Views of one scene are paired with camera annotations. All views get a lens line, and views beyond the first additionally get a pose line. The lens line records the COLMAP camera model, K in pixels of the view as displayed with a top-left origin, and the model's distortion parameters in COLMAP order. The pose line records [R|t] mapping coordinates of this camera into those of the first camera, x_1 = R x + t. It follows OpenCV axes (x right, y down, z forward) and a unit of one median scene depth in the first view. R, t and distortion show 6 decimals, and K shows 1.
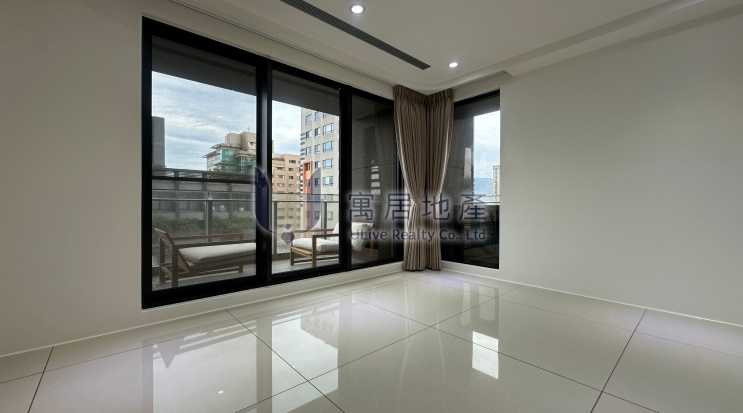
lens RADIAL K [[297.7, 0, 371.1], [0, 297.7, 208.3], [0, 0, 1]] dist [0.000070, -0.000007]
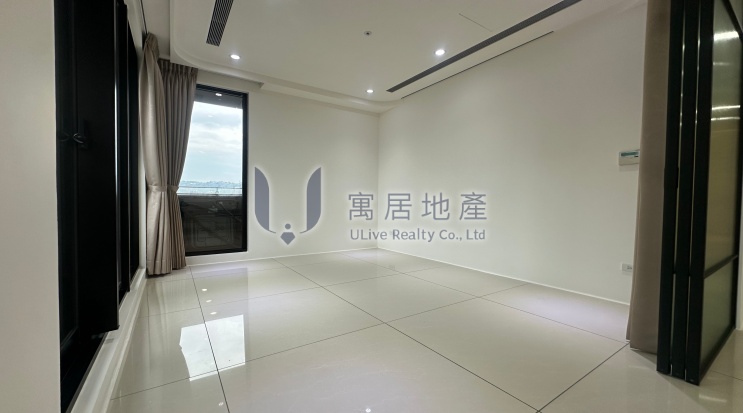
lens RADIAL K [[297.7, 0, 371.1], [0, 297.7, 208.3], [0, 0, 1]] dist [0.000070, -0.000007]
pose [[0.142496, -0.028609, 0.989382, -0.591989], [0.007021, 0.999586, 0.027893, 0.010254], [-0.989770, 0.002972, 0.142638, 0.338563]]
